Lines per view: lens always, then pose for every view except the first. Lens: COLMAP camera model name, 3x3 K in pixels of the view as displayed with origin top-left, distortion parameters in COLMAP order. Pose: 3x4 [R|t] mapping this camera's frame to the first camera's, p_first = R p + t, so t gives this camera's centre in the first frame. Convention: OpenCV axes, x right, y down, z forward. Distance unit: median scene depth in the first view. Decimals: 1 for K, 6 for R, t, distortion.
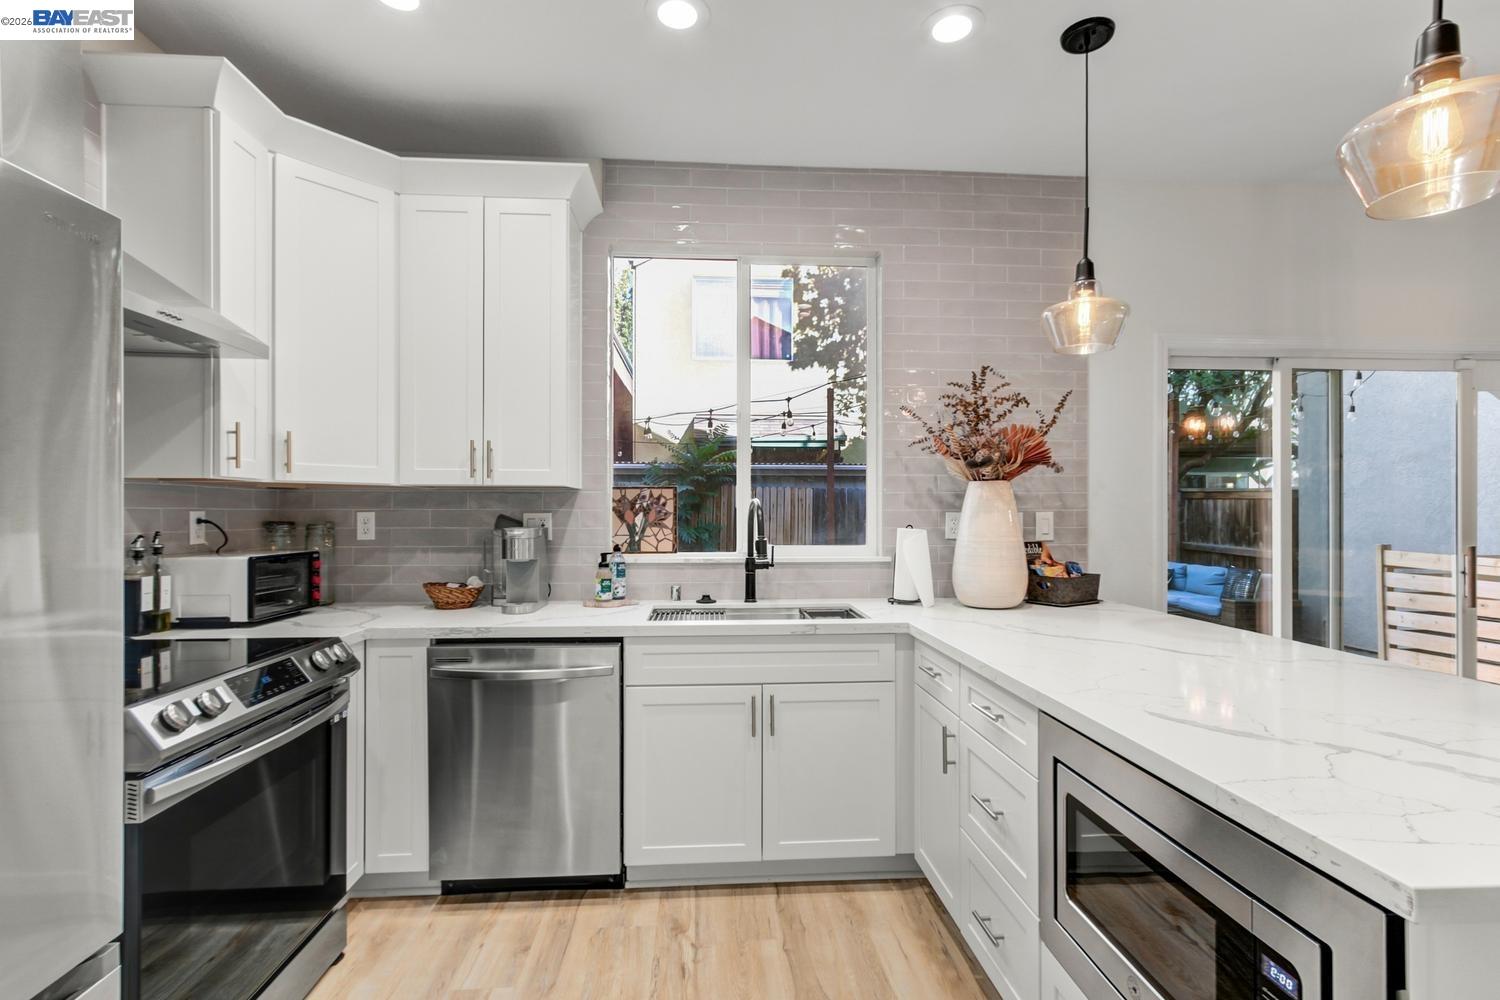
lens RADIAL K [[707.0, 0, 750.6], [0, 707.0, 511.7], [0, 0, 1]] dist [0.000134, 0.000404]
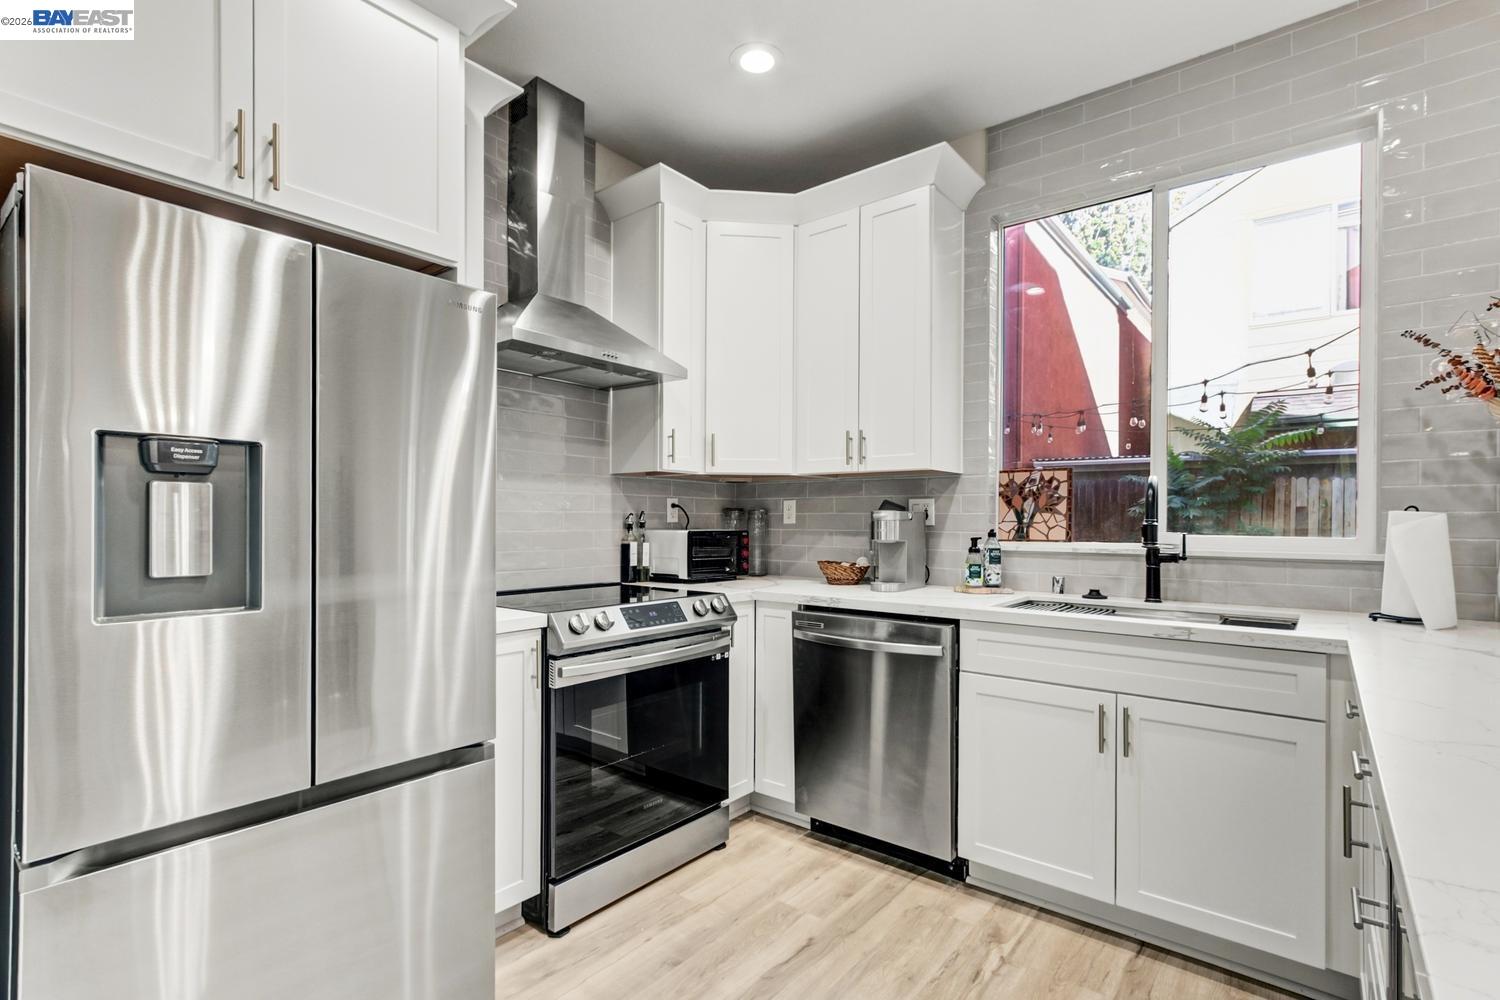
lens RADIAL K [[710.4, 0, 745.0], [0, 710.4, 522.1], [0, 0, 1]] dist [-0.001454, 0.000073]
pose [[0.727920, 0.004067, -0.685650, 0.265205], [-0.003109, 0.999992, 0.002631, 0.040822], [0.685655, 0.000217, 0.727927, 0.089655]]
